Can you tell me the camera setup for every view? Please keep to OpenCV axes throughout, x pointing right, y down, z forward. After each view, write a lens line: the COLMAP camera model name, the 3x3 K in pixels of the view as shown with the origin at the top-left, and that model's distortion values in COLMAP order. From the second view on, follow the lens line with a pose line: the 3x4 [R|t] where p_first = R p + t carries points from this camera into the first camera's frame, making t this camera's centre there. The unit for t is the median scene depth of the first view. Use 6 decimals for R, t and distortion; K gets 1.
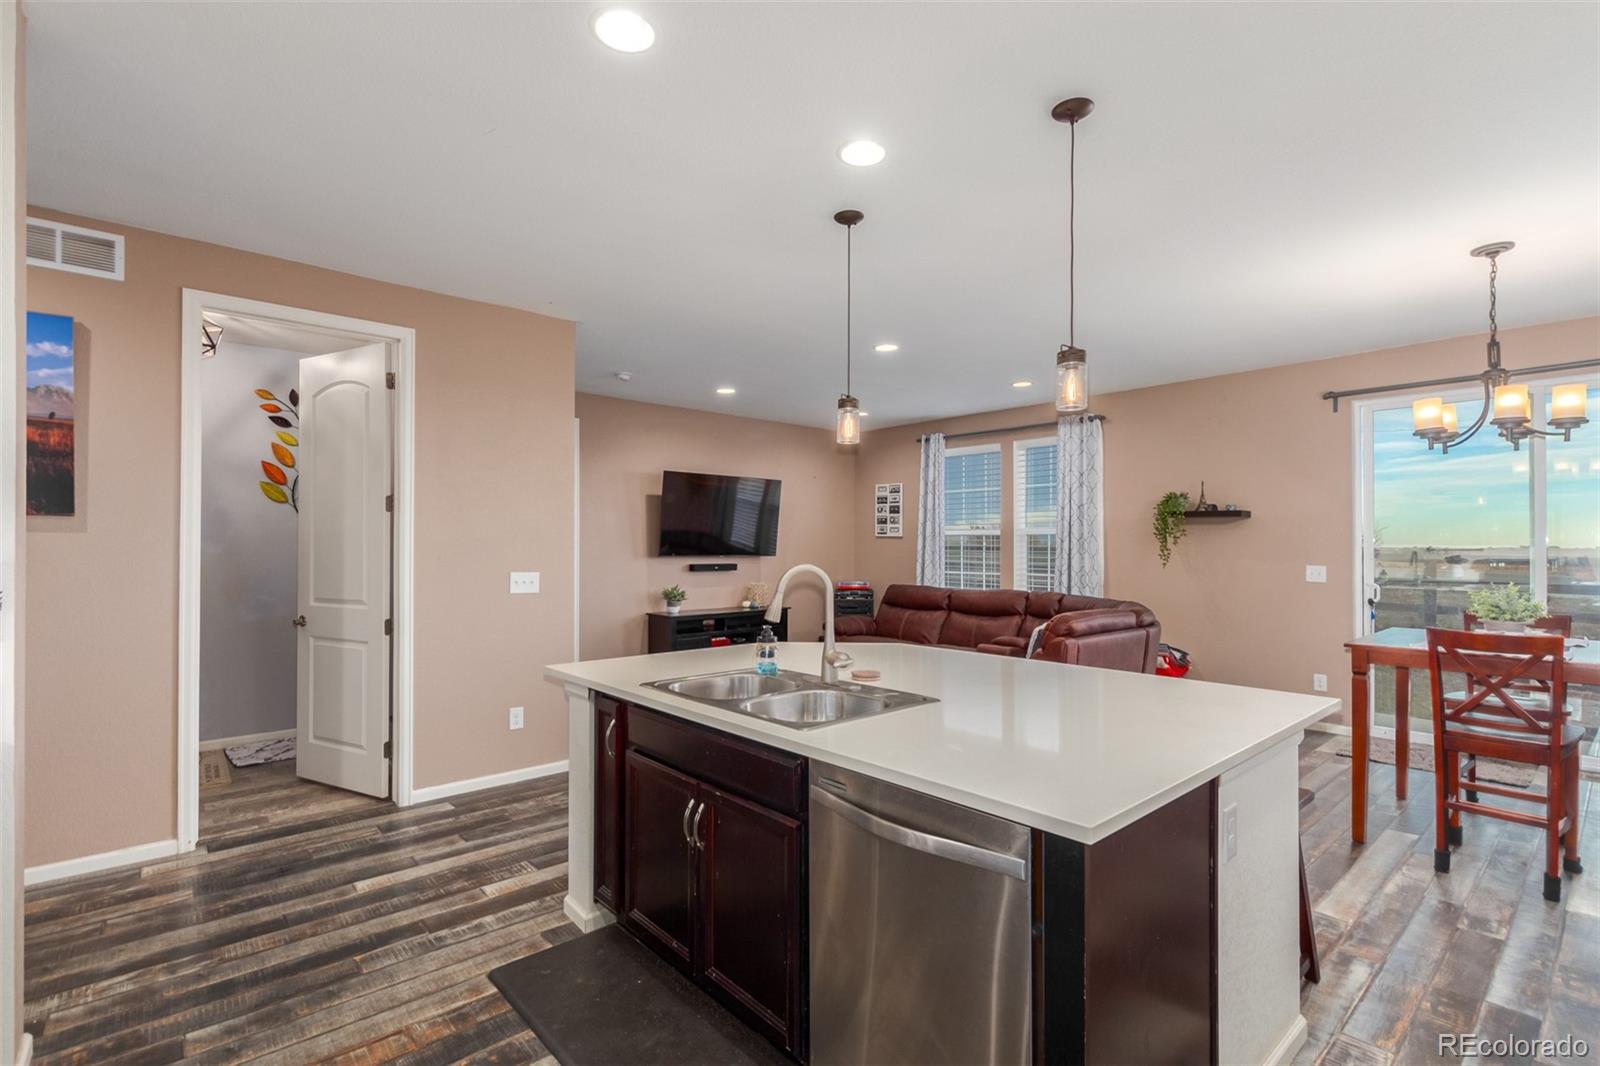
lens RADIAL K [[735.8, 0, 802.3], [0, 735.8, 538.5], [0, 0, 1]] dist [0.001976, -0.000837]
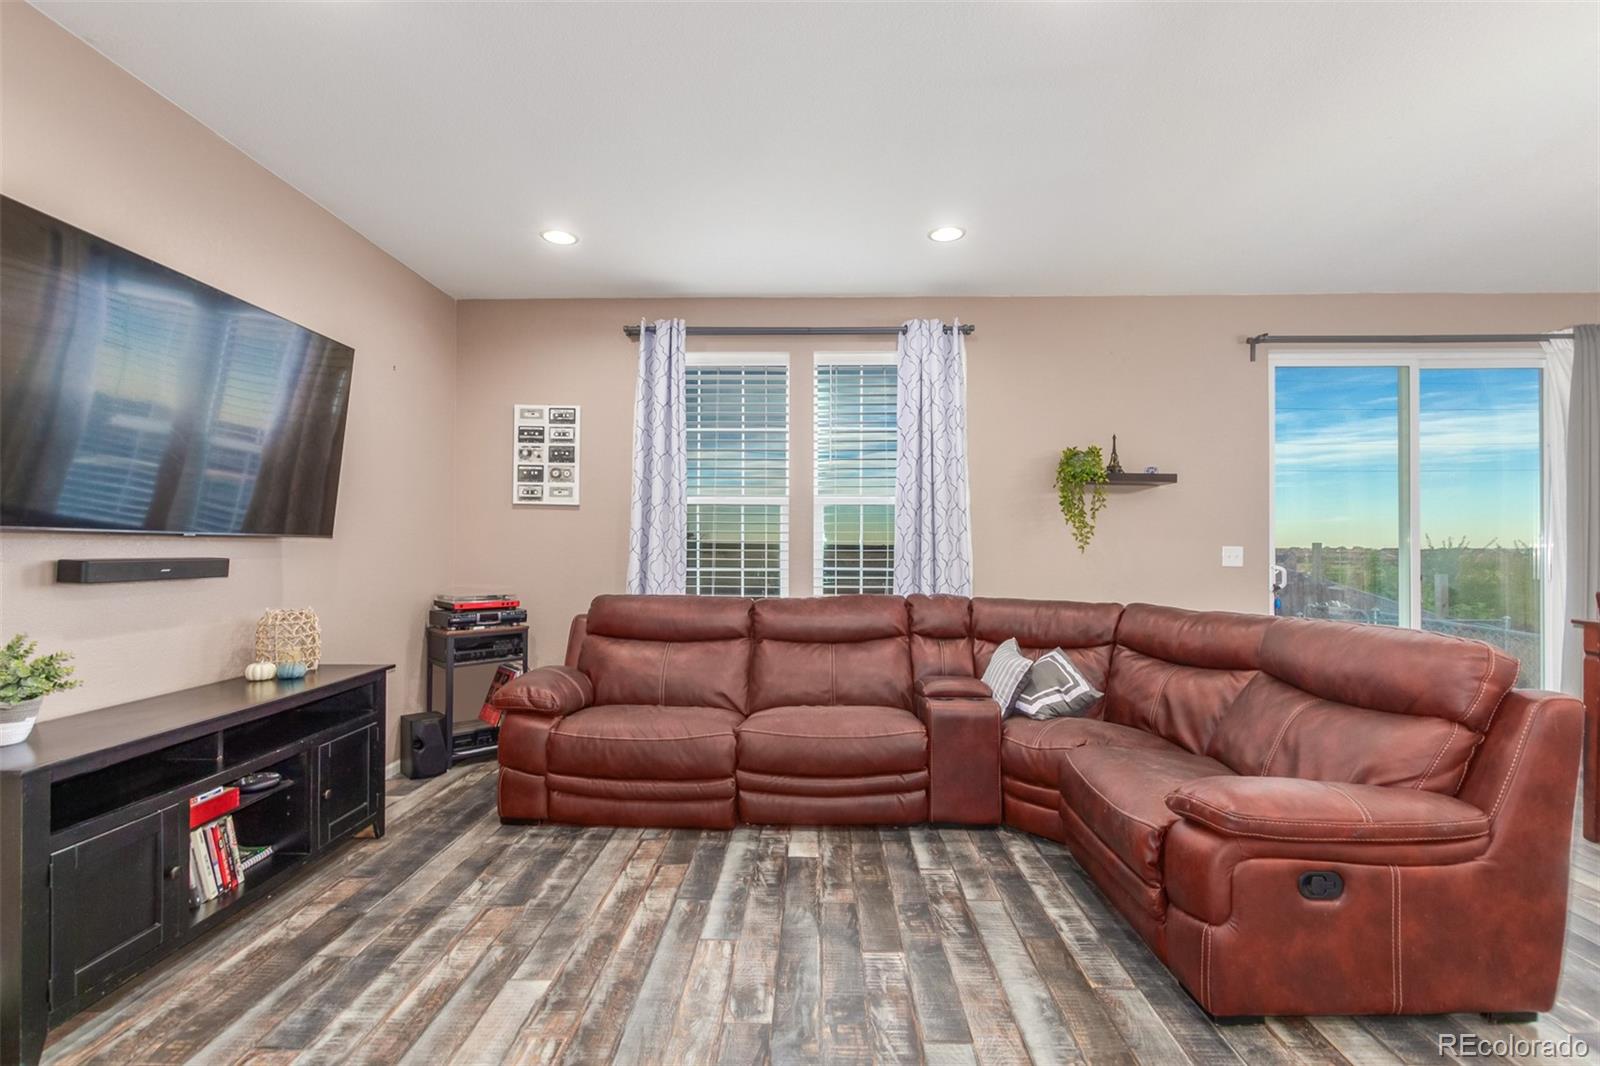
lens RADIAL K [[735.8, 0, 789.2], [0, 735.8, 532.2], [0, 0, 1]] dist [0.001976, -0.000837]
pose [[0.686198, 0.013722, 0.727286, -0.160258], [-0.007201, 0.999901, -0.012072, 0.024042], [-0.727379, 0.003047, 0.686229, 0.561928]]
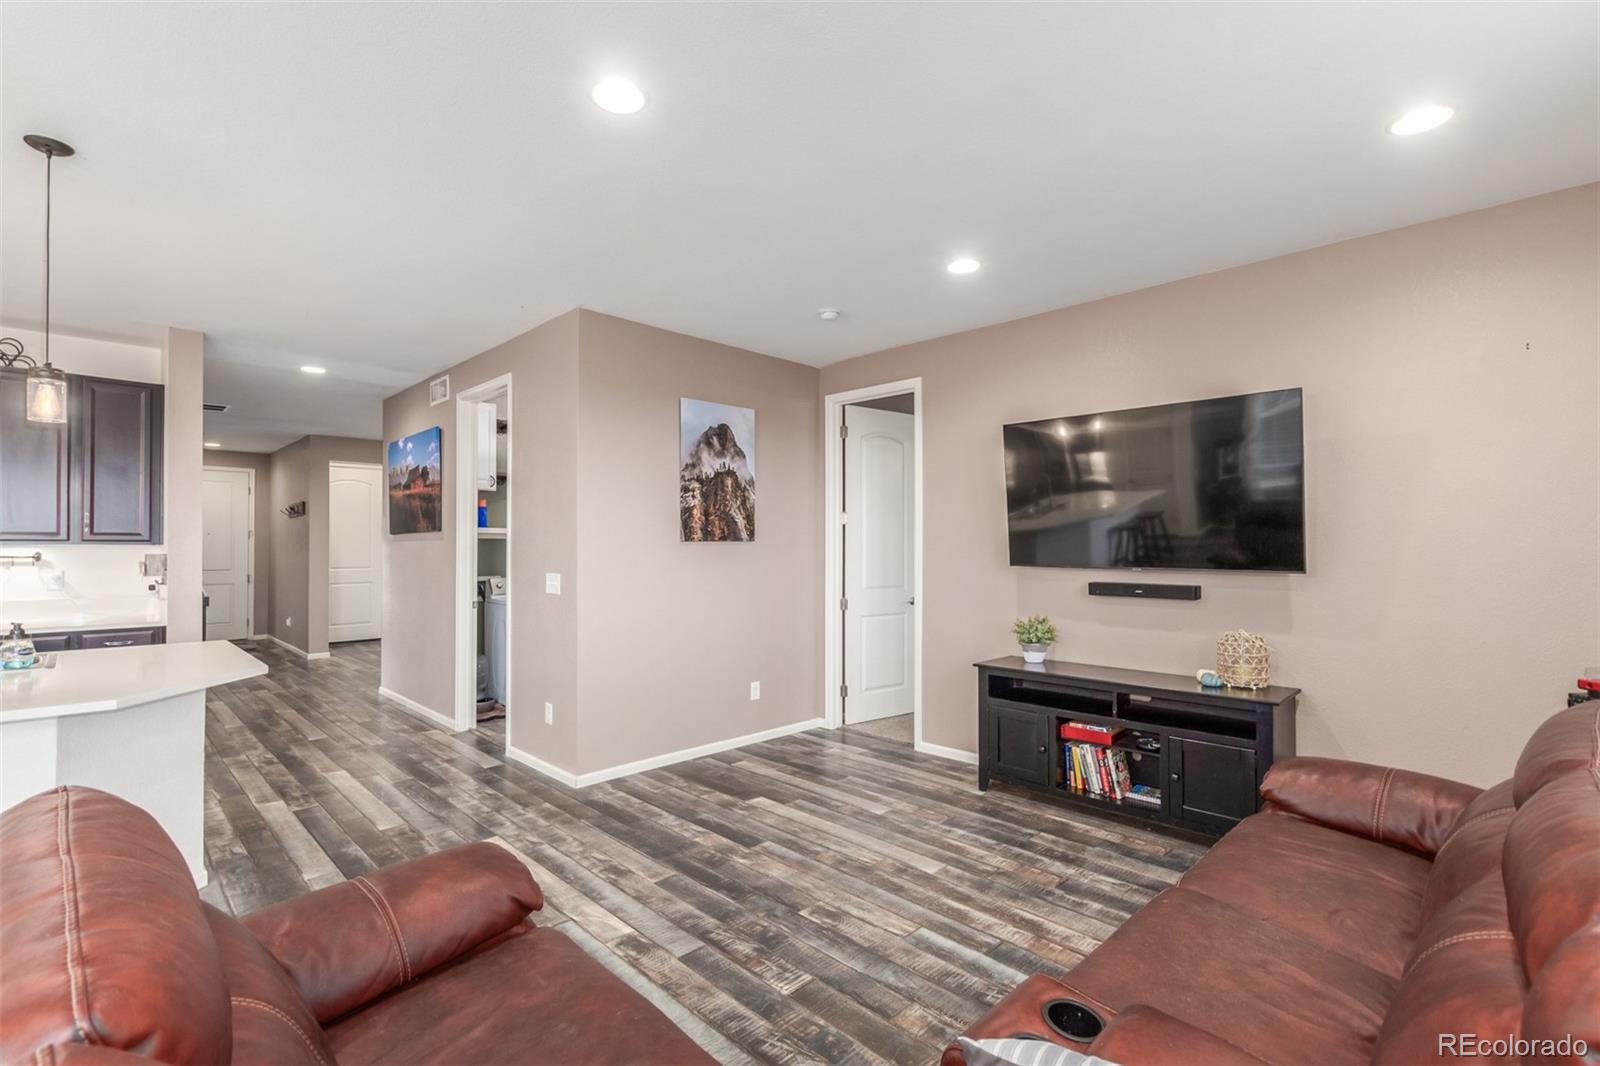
lens RADIAL K [[735.8, 0, 800.8], [0, 735.8, 542.3], [0, 0, 1]] dist [0.001976, -0.000837]
pose [[0.051448, -0.007602, -0.998647, 0.365196], [0.007681, 0.999944, -0.007216, 0.007505], [0.998646, -0.007299, 0.051503, 0.716450]]
